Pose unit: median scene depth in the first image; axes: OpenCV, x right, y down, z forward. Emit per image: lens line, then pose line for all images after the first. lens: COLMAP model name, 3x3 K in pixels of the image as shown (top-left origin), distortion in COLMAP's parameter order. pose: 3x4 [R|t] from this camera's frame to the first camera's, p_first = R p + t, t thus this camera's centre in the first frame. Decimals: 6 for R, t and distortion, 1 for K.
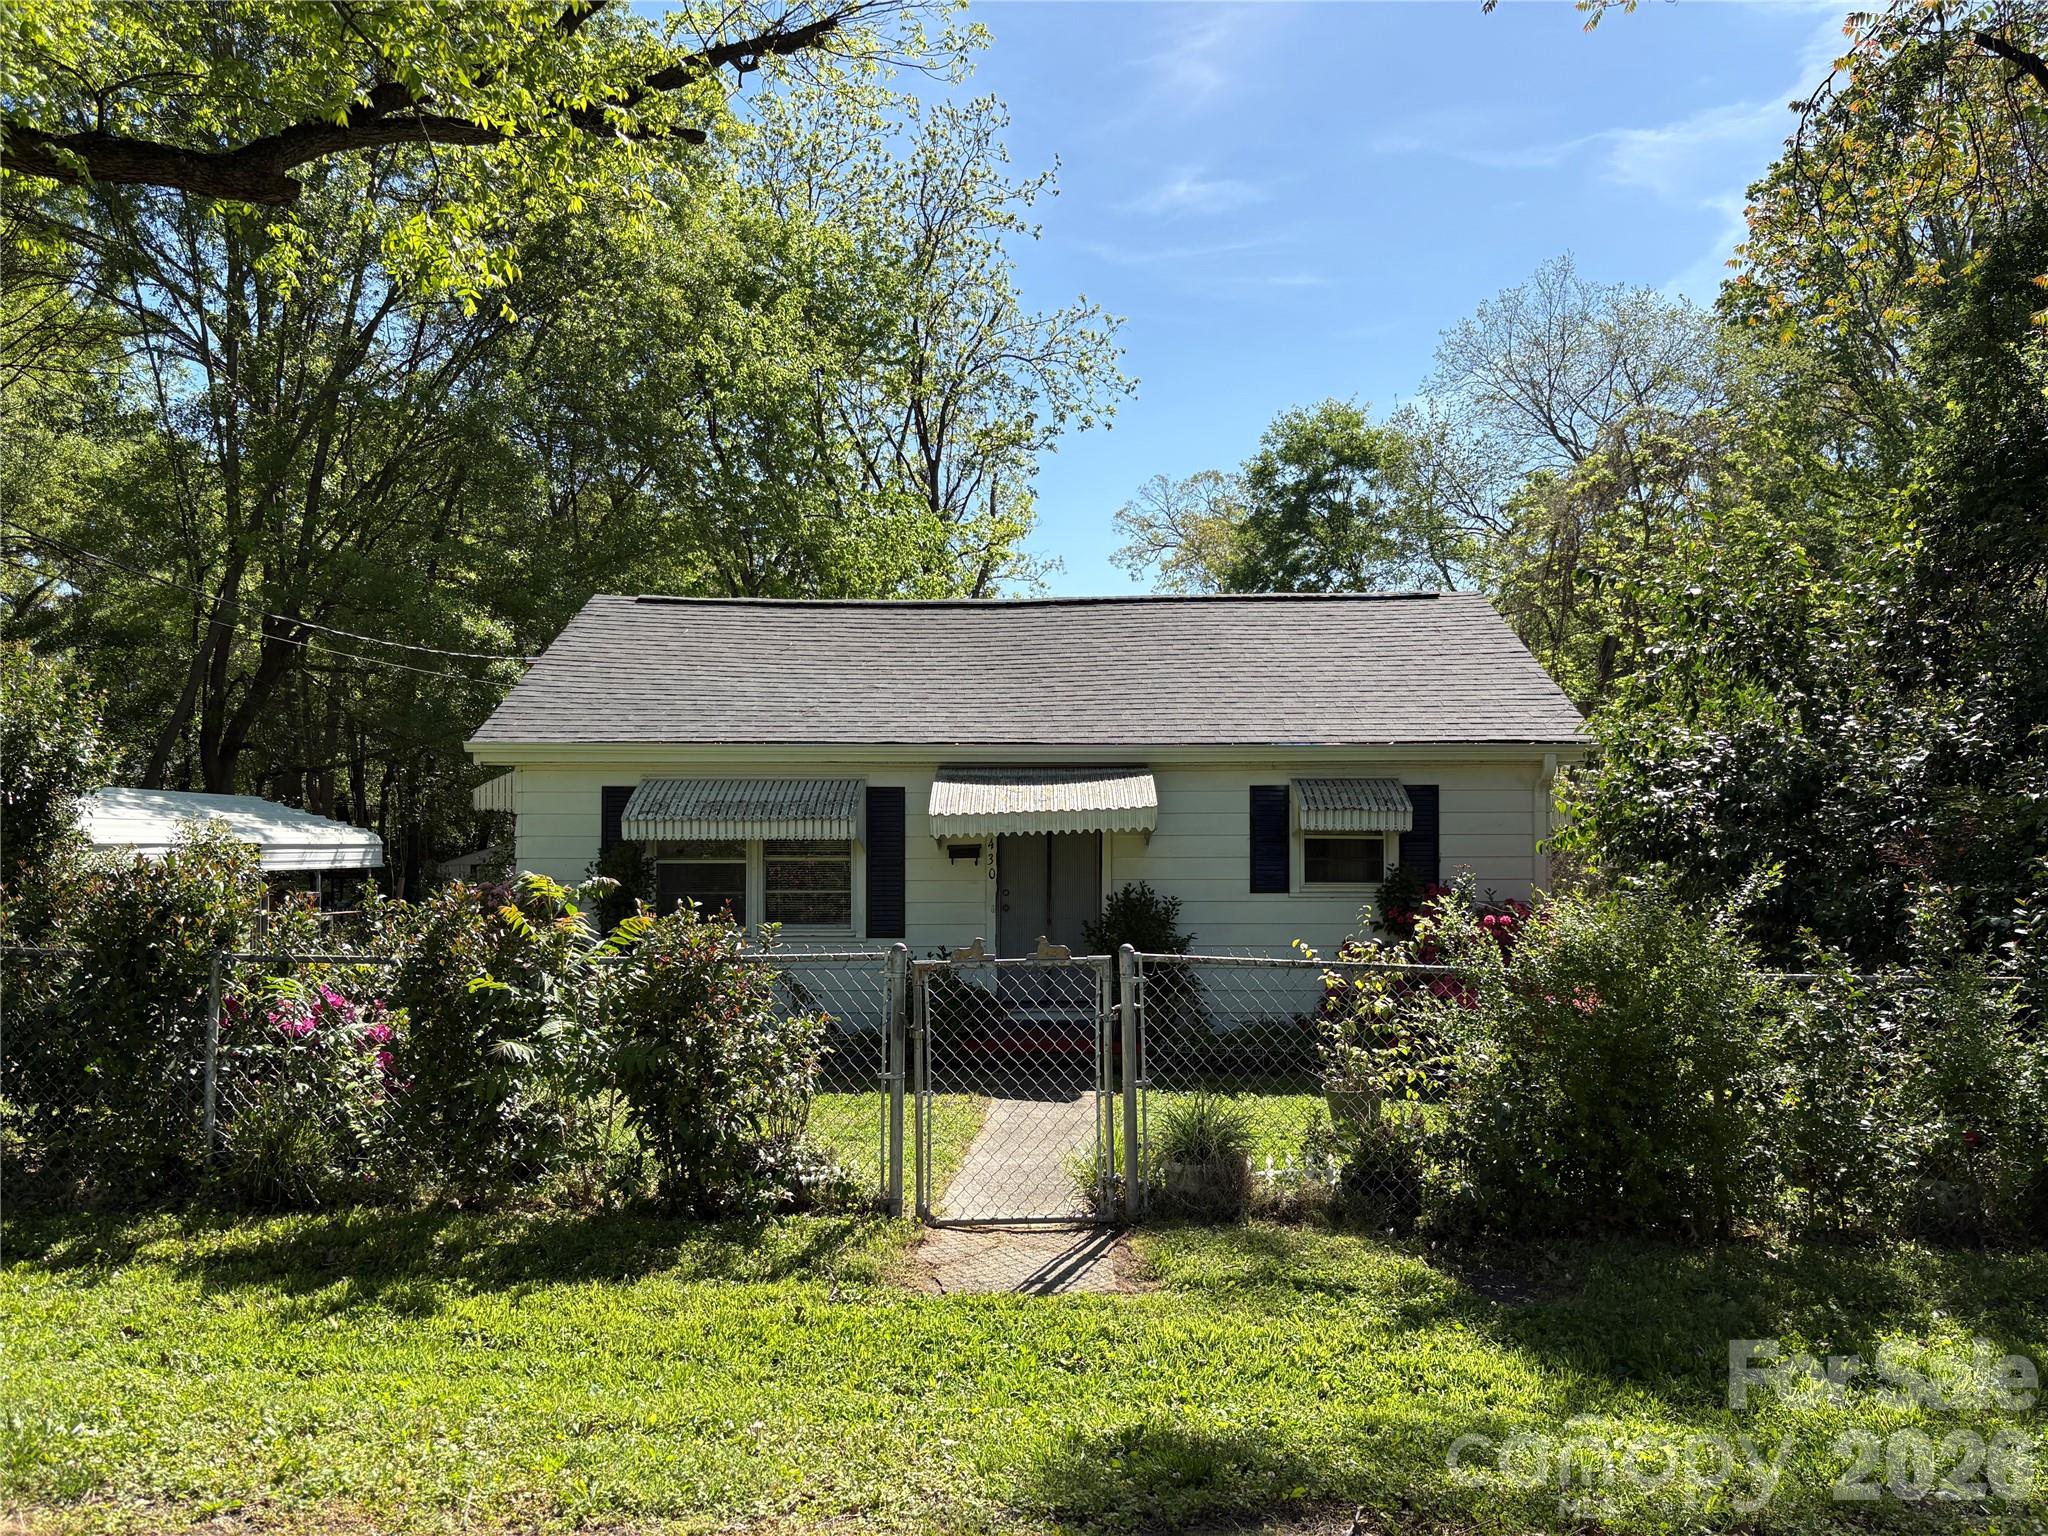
lens RADIAL K [[1562.3, 0, 1024.0], [0, 1562.3, 768.0], [0, 0, 1]] dist [-0.000155, -0.001771]
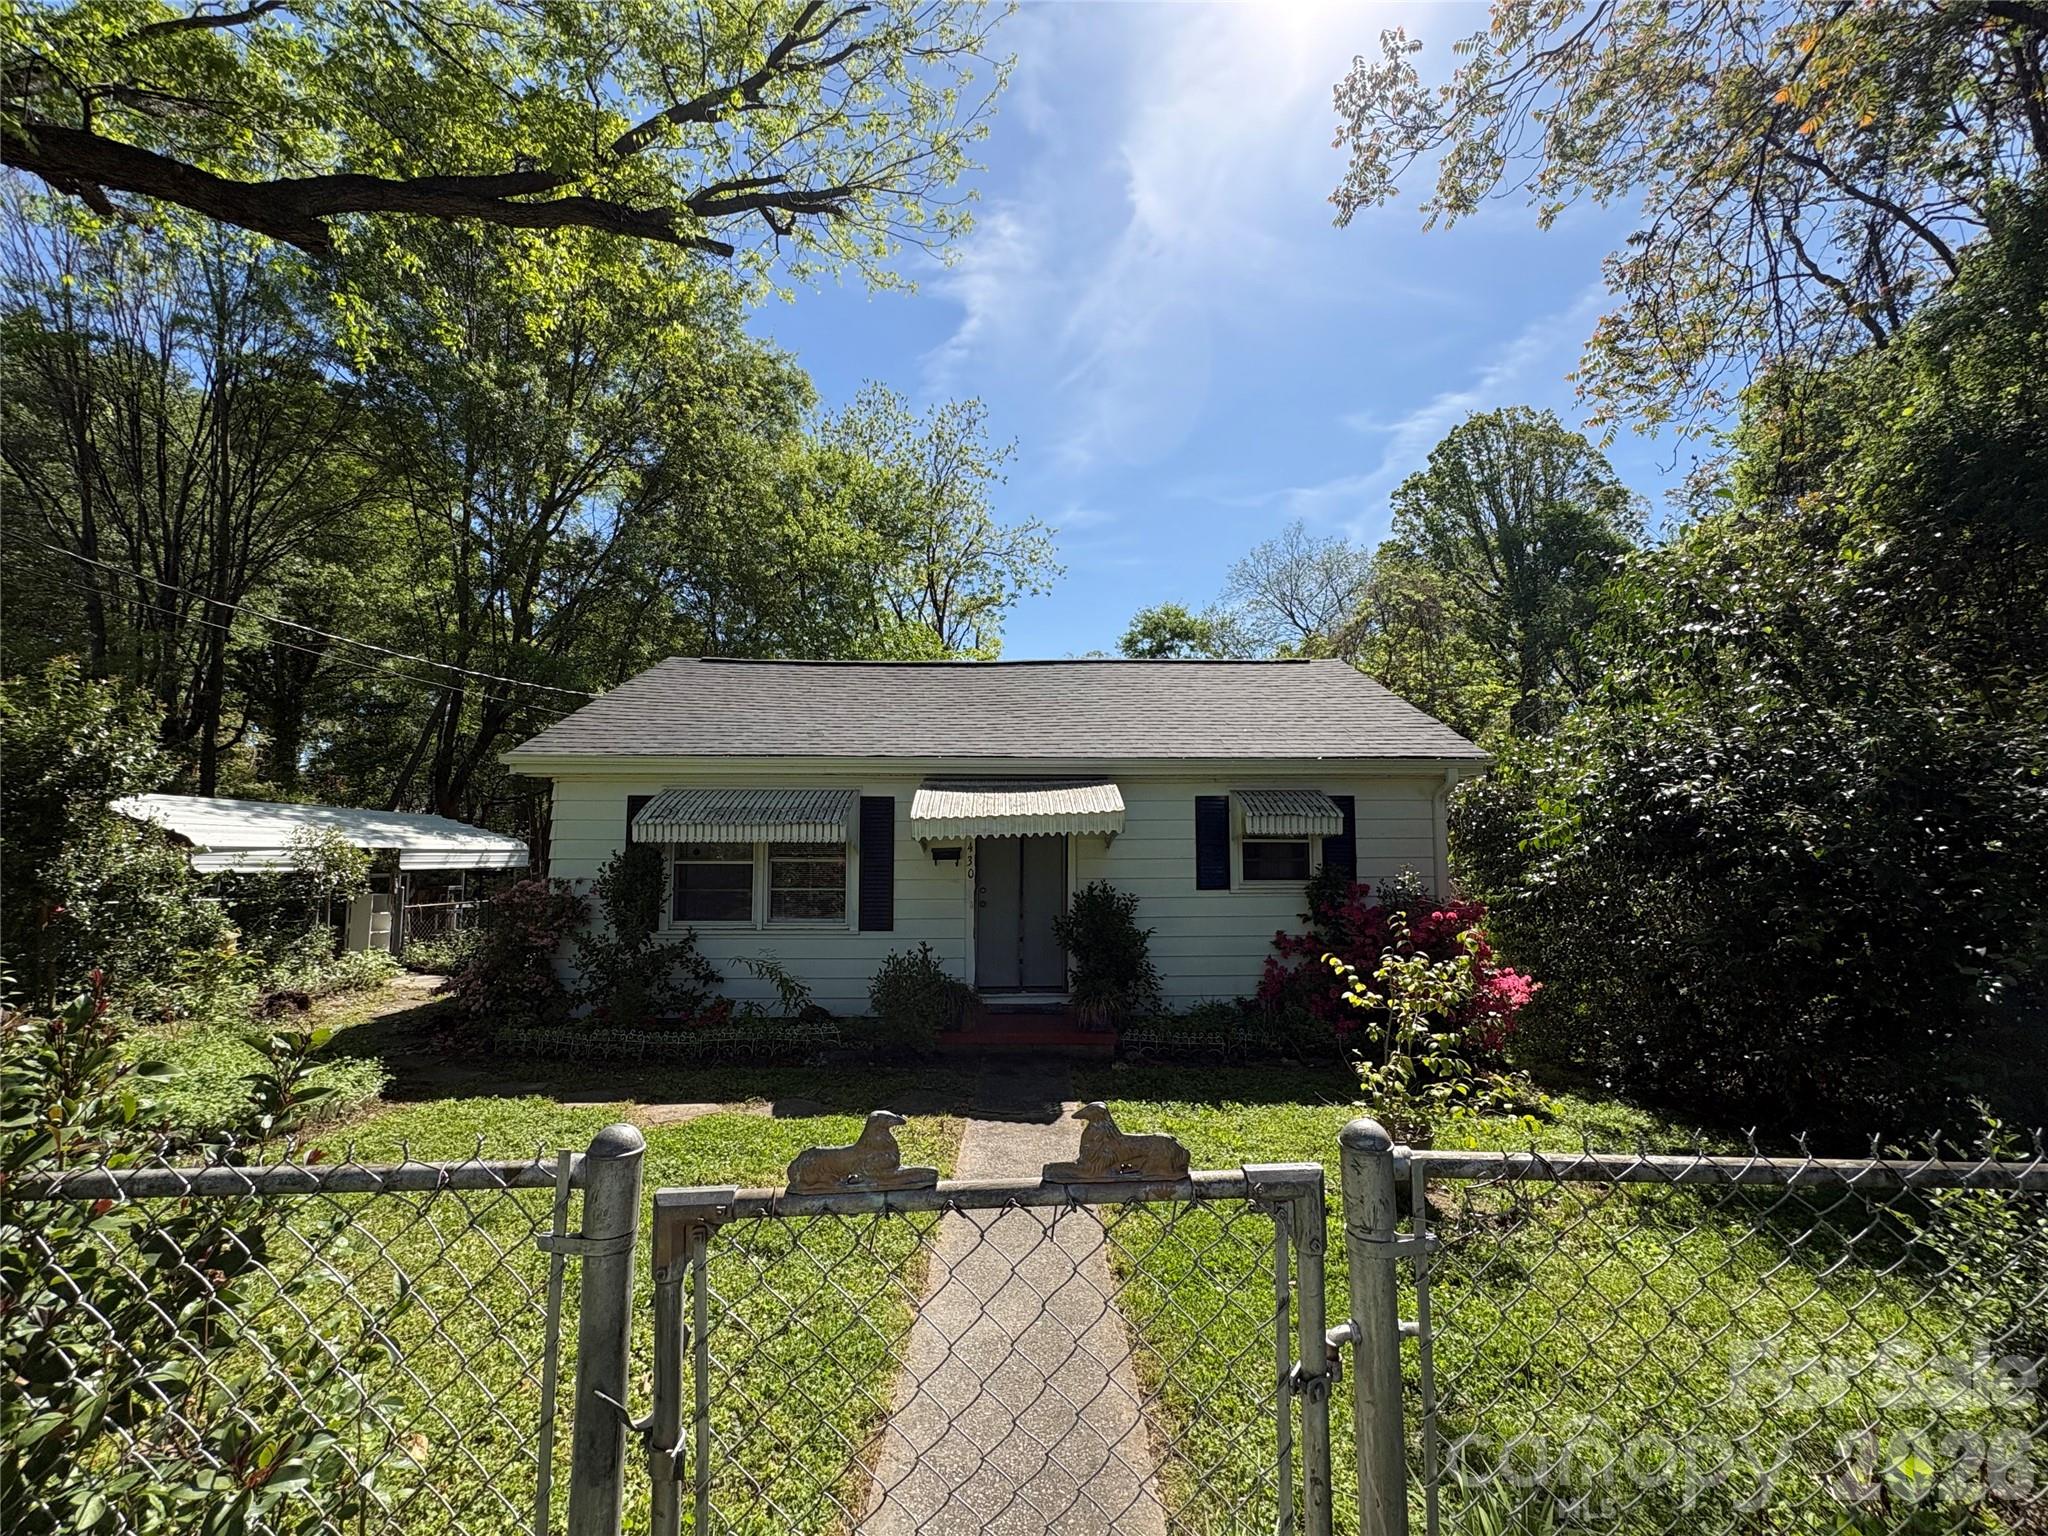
lens RADIAL K [[814.9, 0, 1024.0], [0, 814.9, 768.0], [0, 0, 1]] dist [-0.014256, 0.000014]
pose [[0.999344, 0.003069, 0.036089, -0.003483], [-0.001033, 0.998413, -0.056301, 0.024547], [-0.036205, 0.056227, 0.997761, 0.401085]]
